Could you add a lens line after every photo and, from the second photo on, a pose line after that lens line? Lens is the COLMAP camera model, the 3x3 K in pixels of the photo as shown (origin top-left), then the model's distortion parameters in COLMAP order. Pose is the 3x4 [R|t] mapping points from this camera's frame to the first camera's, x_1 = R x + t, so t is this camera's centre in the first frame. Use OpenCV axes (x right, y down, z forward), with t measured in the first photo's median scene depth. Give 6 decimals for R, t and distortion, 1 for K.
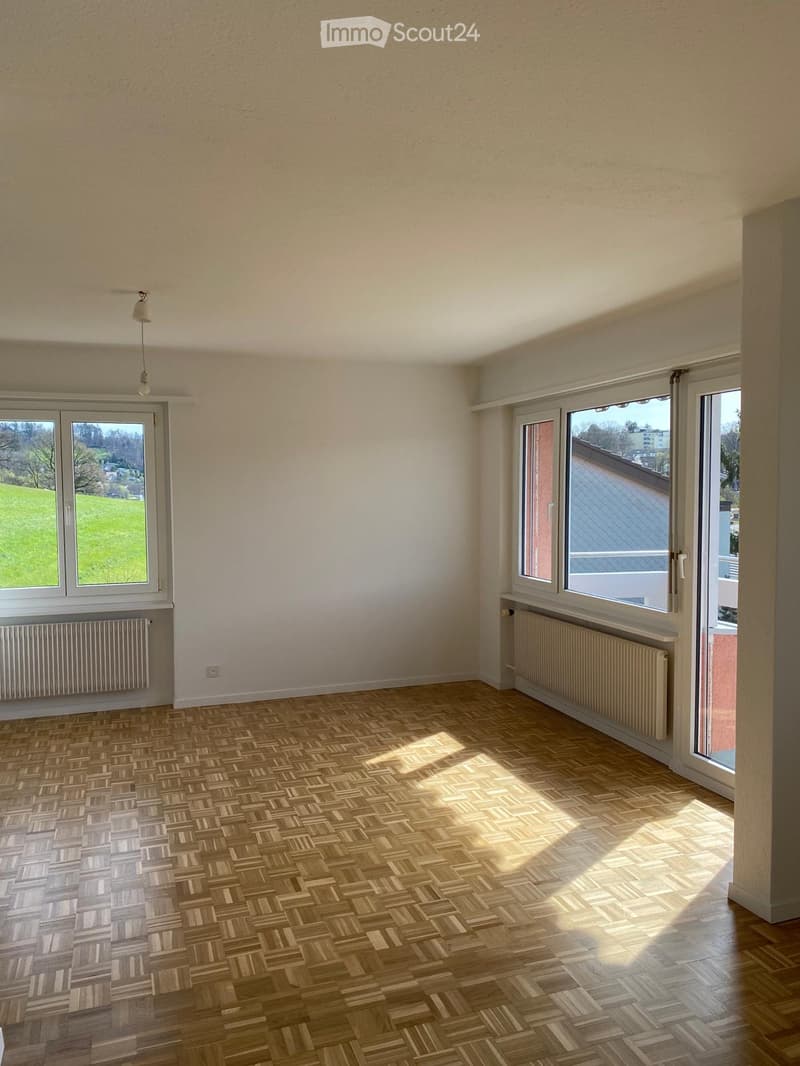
lens RADIAL K [[814.0, 0, 399.9], [0, 814.0, 540.2], [0, 0, 1]] dist [0.031104, -0.028770]
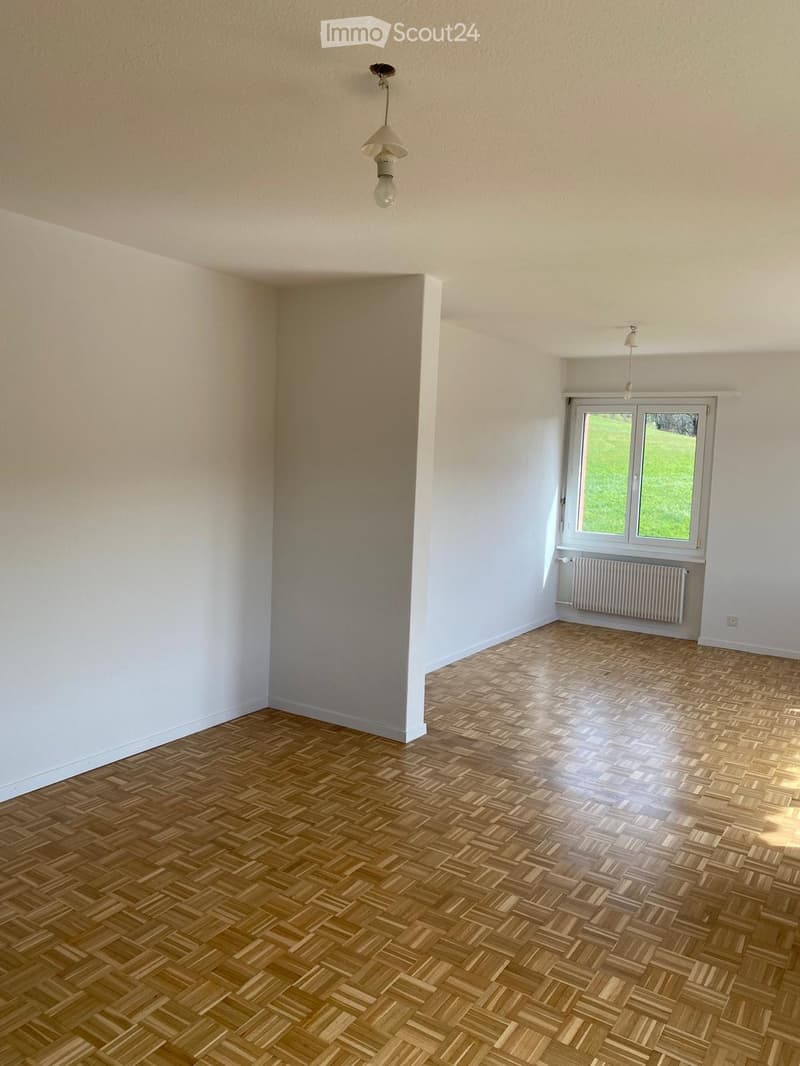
lens RADIAL K [[814.0, 0, 399.3], [0, 814.0, 527.9], [0, 0, 1]] dist [0.031104, -0.028770]
pose [[0.611275, 0.097755, -0.785358, 0.514700], [-0.086794, 0.994637, 0.056250, 0.000648], [0.786645, 0.033781, 0.616481, -0.160597]]
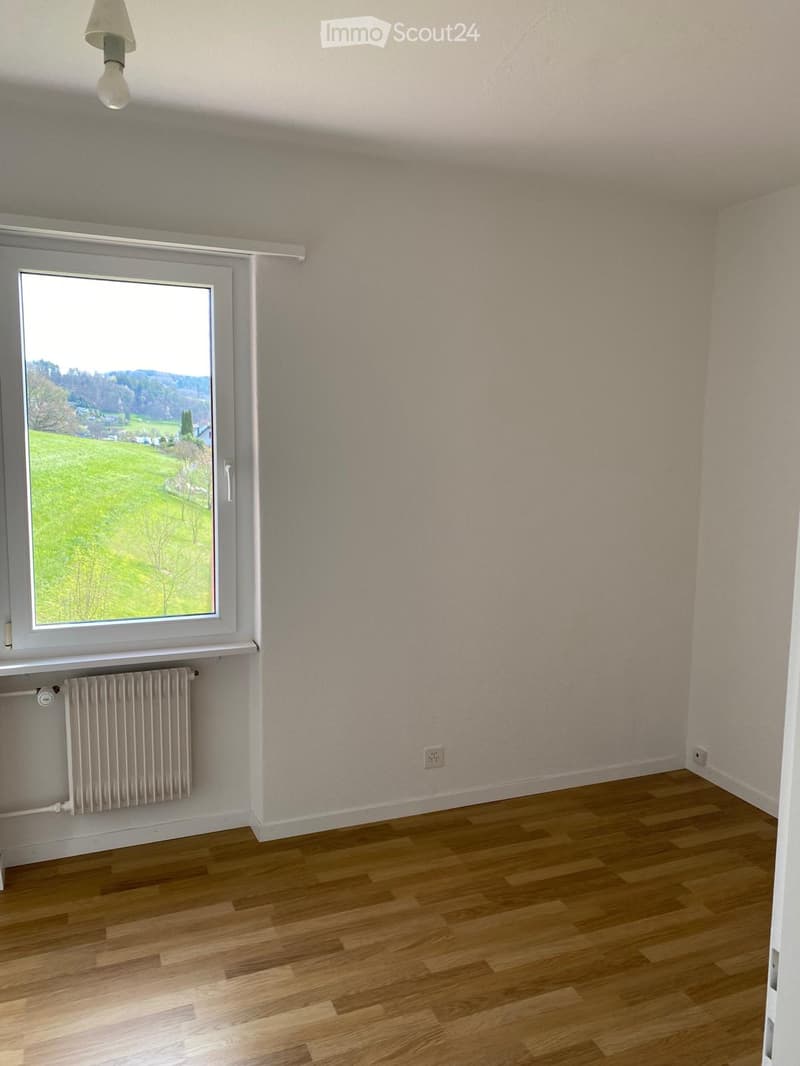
lens RADIAL K [[814.0, 0, 400.0], [0, 814.0, 532.7], [0, 0, 1]] dist [0.031104, -0.028770]
pose [[0.998626, 0.016118, 0.049857, -0.026206], [-0.018868, 0.998297, 0.055196, -0.000471], [-0.048883, -0.056061, 0.997230, 0.009173]]
